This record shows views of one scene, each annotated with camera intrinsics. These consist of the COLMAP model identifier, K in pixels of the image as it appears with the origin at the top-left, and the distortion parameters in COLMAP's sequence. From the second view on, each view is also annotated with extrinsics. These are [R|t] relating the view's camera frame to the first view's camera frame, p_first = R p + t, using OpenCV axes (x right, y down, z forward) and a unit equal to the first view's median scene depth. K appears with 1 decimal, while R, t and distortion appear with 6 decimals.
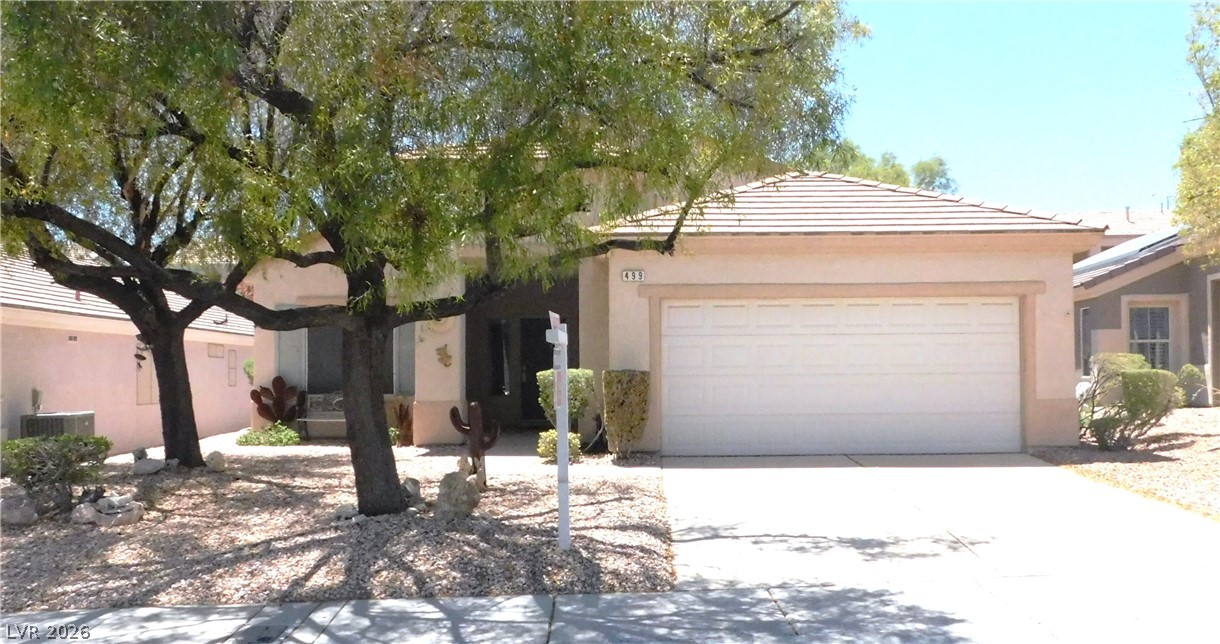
lens RADIAL K [[1104.3, 0, 610.0], [0, 1104.3, 322.0], [0, 0, 1]] dist [0.003922, -0.003161]
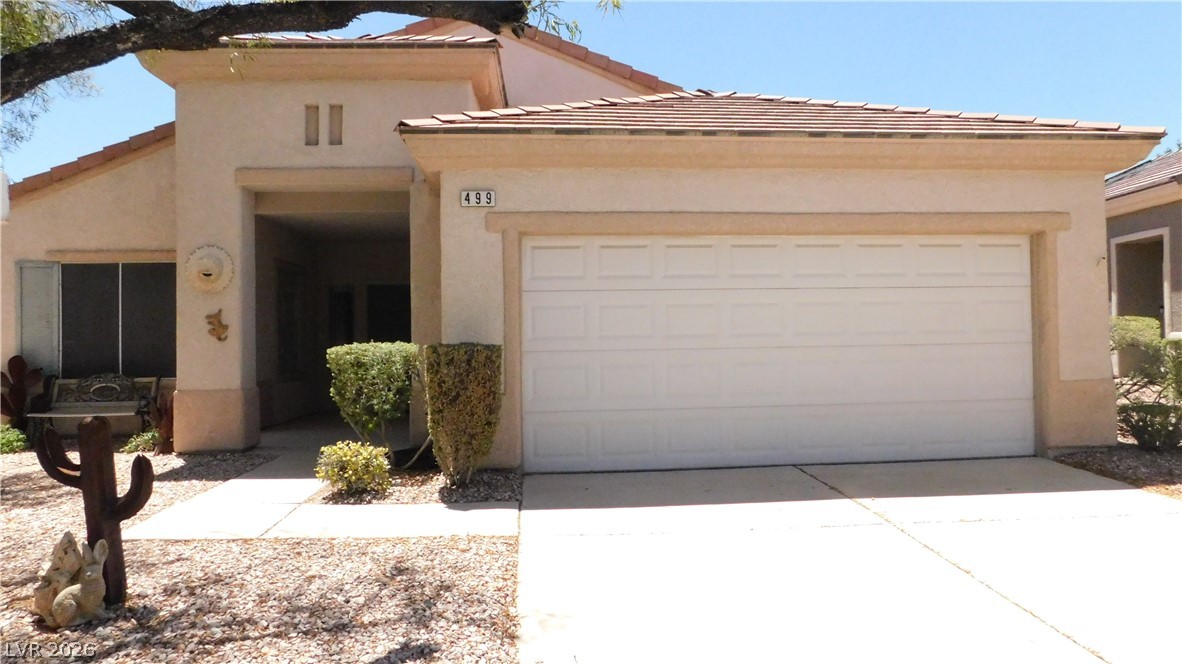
lens RADIAL K [[772.7, 0, 591.0], [0, 772.7, 332.0], [0, 0, 1]] dist [-0.072185, 0.059903]
pose [[0.993906, -0.006084, 0.110067, 0.037179], [0.003138, 0.999633, 0.026919, 0.024878], [-0.110190, -0.026410, 0.993560, 0.544418]]
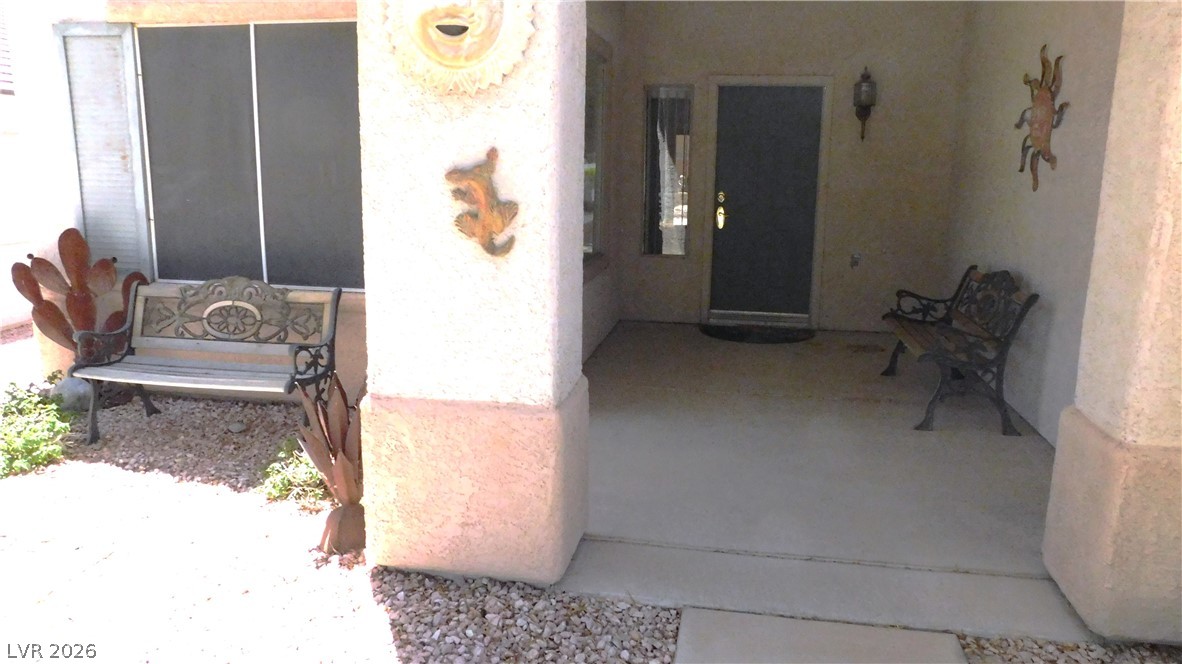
lens RADIAL K [[772.7, 0, 591.0], [0, 772.7, 332.0], [0, 0, 1]] dist [-0.072185, 0.059903]
pose [[0.990886, 0.055146, -0.122897, -0.121124], [-0.021551, 0.965508, 0.259479, 0.016919], [0.132968, -0.254465, 0.957897, 0.945162]]
